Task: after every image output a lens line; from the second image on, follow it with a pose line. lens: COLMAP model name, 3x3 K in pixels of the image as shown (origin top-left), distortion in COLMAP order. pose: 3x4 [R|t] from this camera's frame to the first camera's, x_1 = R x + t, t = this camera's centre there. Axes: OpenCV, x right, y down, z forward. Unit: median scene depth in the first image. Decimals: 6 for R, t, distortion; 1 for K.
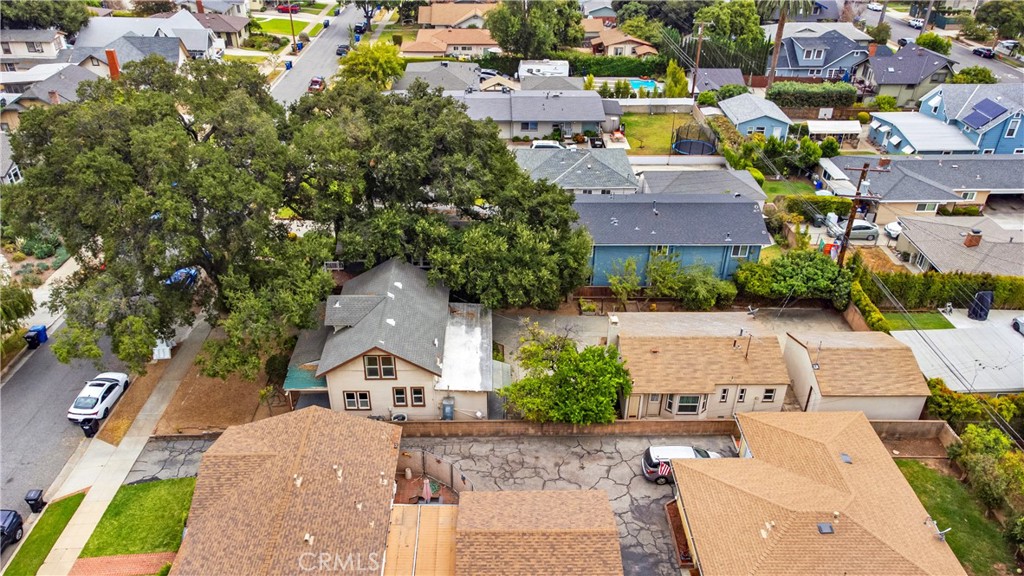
lens RADIAL K [[821.6, 0, 512.0], [0, 821.6, 288.0], [0, 0, 1]] dist [-0.000567, 0.094692]
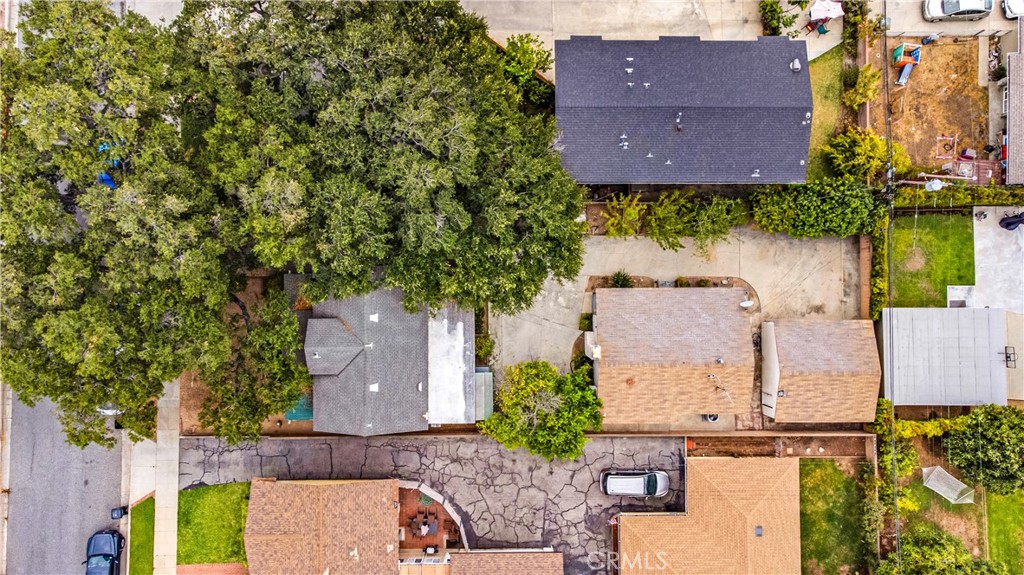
lens RADIAL K [[821.6, 0, 512.0], [0, 821.6, 287.5], [0, 0, 1]] dist [-0.000567, 0.094692]
pose [[0.999820, 0.018541, -0.003933, 0.027539], [-0.005824, 0.497990, 0.867163, -0.952822], [0.018037, -0.866985, 0.498009, 0.628609]]
